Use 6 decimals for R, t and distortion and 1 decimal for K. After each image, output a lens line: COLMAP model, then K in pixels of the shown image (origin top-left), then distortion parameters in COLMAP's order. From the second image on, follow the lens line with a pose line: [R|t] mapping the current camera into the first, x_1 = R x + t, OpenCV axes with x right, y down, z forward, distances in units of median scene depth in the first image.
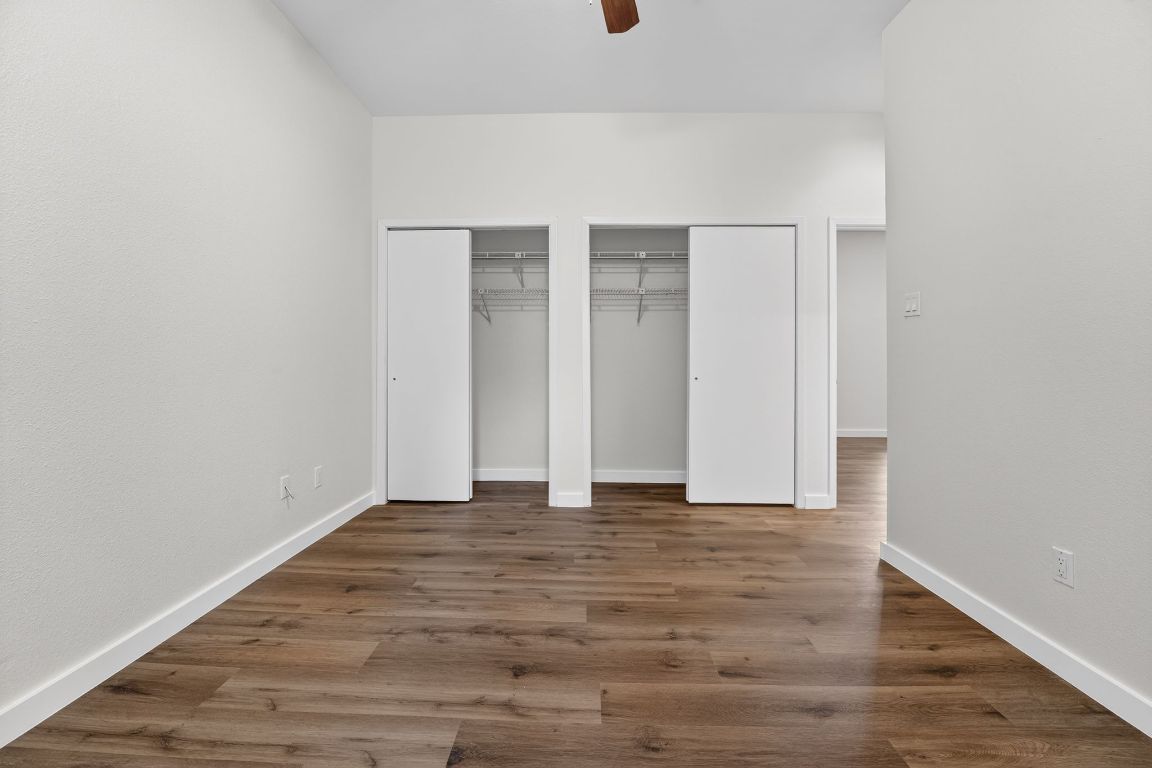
lens RADIAL K [[471.0, 0, 572.4], [0, 471.0, 374.1], [0, 0, 1]] dist [-0.025389, 0.001558]
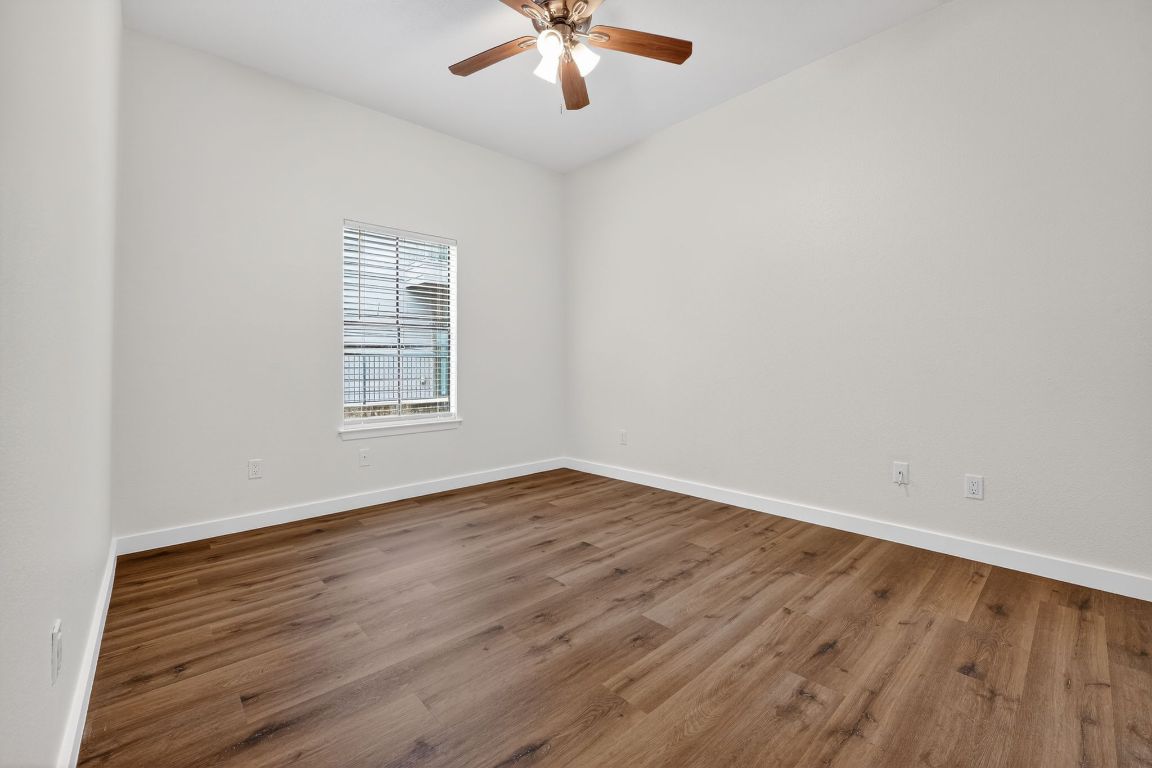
lens RADIAL K [[471.0, 0, 574.7], [0, 471.0, 378.1], [0, 0, 1]] dist [-0.025389, 0.001558]
pose [[-0.718072, 0.016561, -0.695772, 0.814601], [-0.012745, 0.999236, 0.036938, 0.004608], [0.695852, 0.035392, -0.717313, 1.615309]]
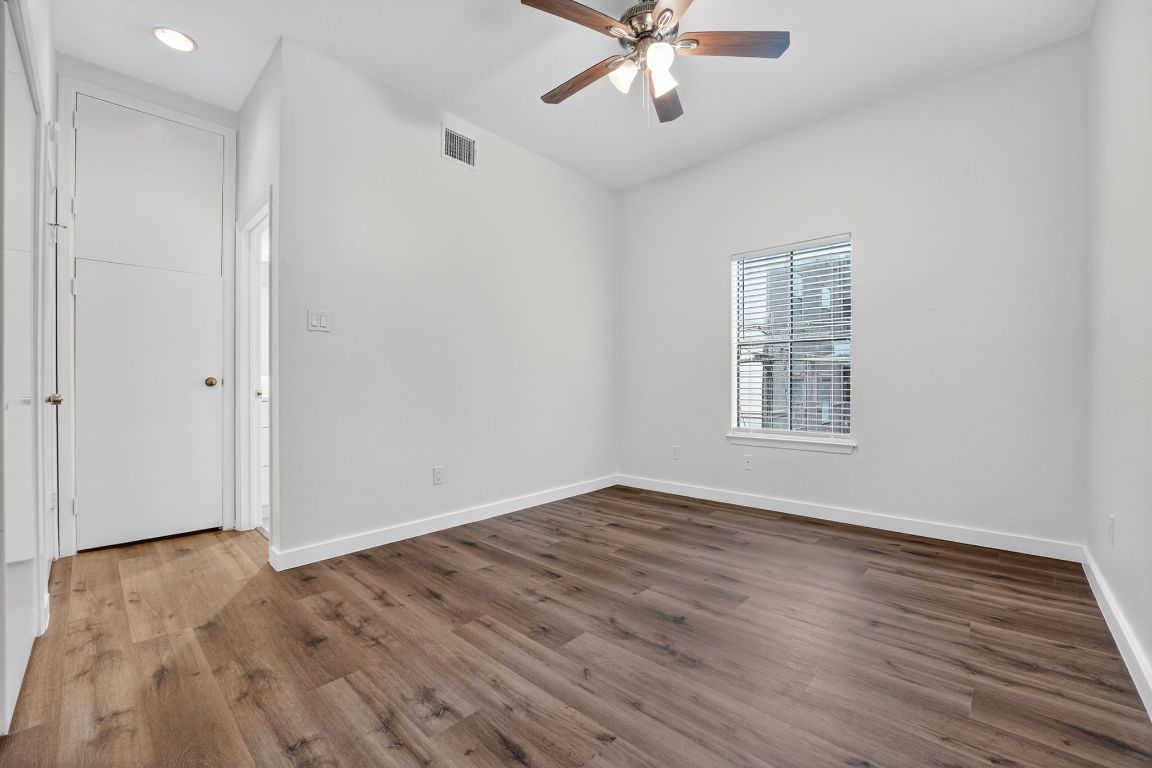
lens RADIAL K [[471.0, 0, 582.7], [0, 471.0, 385.8], [0, 0, 1]] dist [-0.025389, 0.001558]
pose [[-0.758236, -0.004254, 0.651967, -0.613179], [0.016978, 0.999511, 0.026266, -0.010621], [-0.651760, 0.030985, -0.757792, 1.765494]]
